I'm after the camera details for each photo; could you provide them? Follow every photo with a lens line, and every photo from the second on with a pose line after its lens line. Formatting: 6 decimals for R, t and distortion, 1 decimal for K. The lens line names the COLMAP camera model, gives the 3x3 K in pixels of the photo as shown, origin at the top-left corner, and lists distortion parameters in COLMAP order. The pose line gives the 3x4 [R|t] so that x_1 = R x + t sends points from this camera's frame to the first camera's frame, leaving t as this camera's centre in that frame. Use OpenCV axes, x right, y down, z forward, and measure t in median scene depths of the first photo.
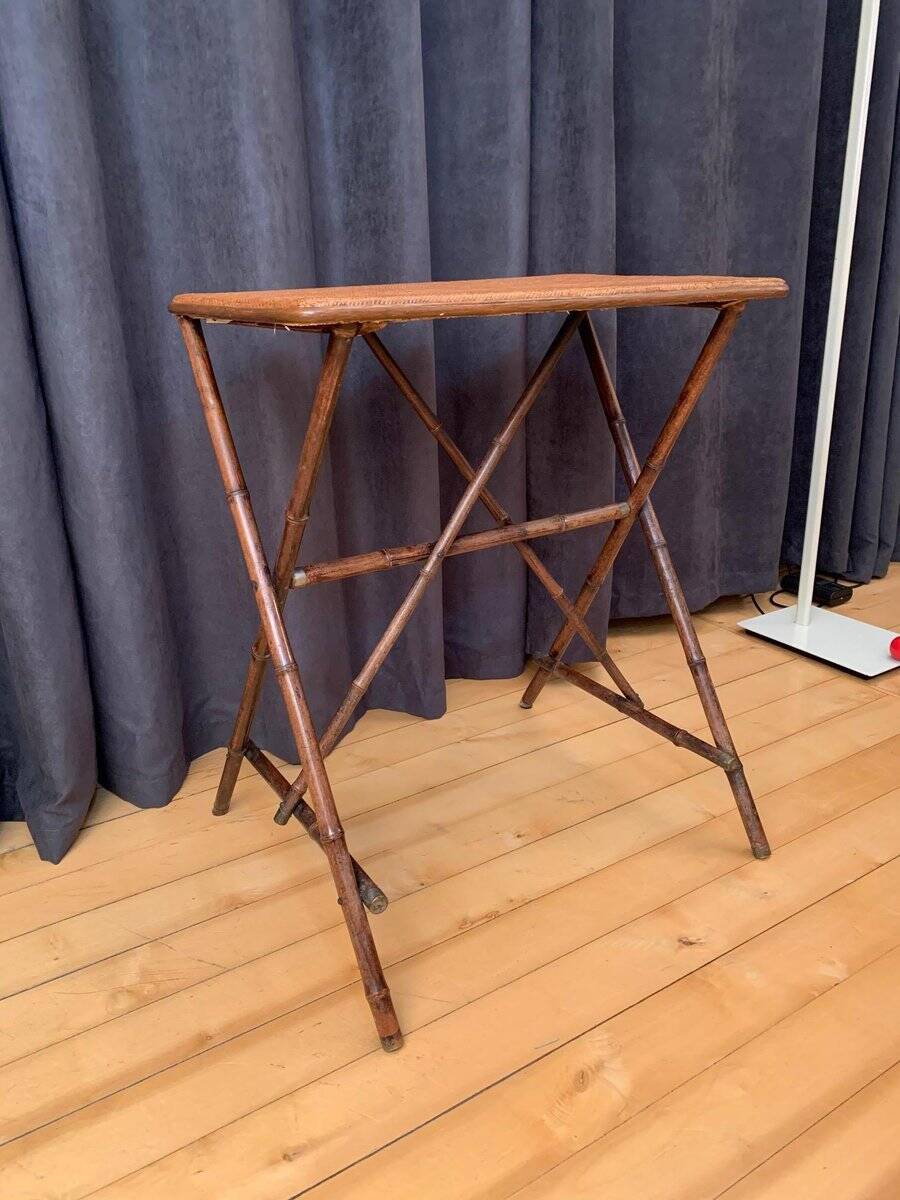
lens RADIAL K [[926.3, 0, 449.0], [0, 926.3, 589.4], [0, 0, 1]] dist [0.033592, -0.027212]
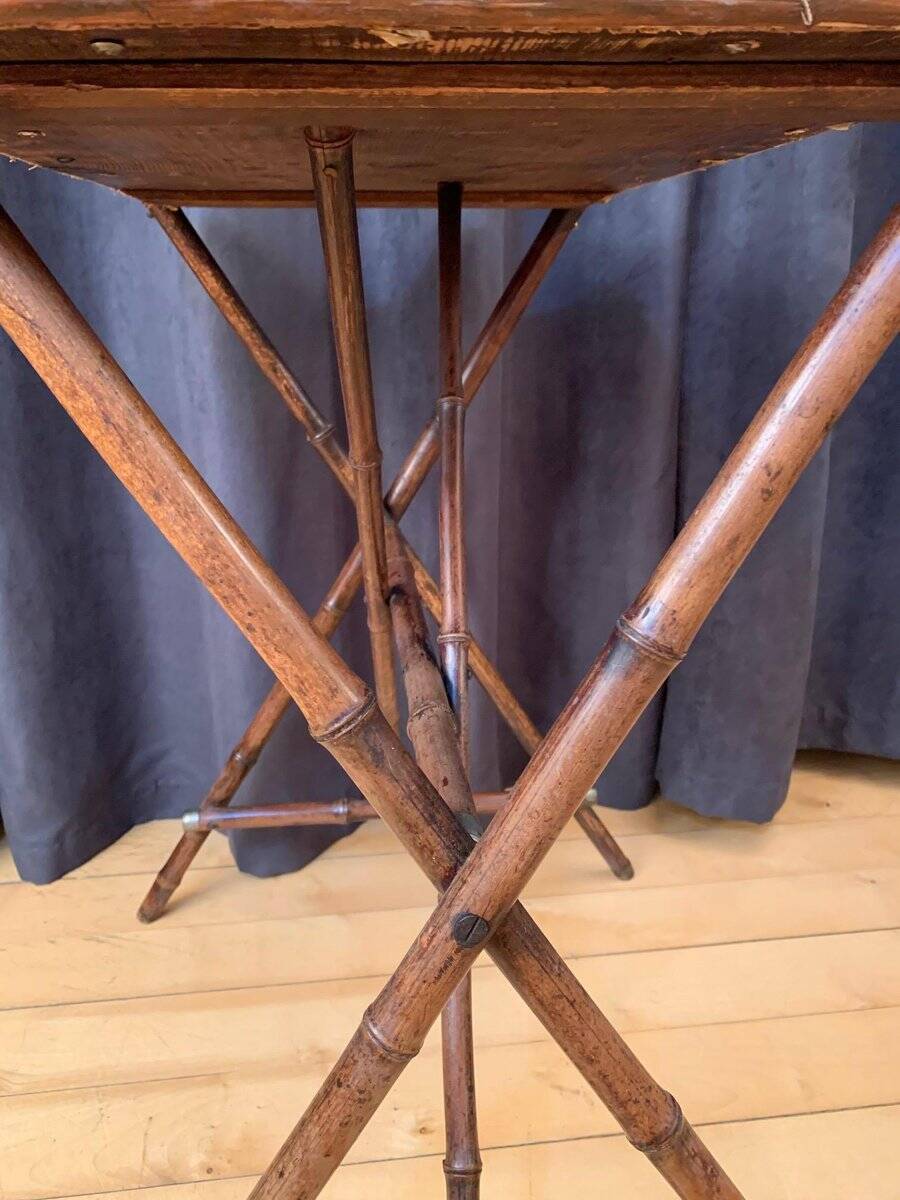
lens RADIAL K [[926.3, 0, 448.9], [0, 926.3, 596.8], [0, 0, 1]] dist [0.033592, -0.027212]
pose [[0.902068, 0.166900, -0.398017, 0.266725], [-0.160413, 0.985792, 0.049811, -0.090865], [0.400676, 0.018914, 0.916025, 0.474464]]
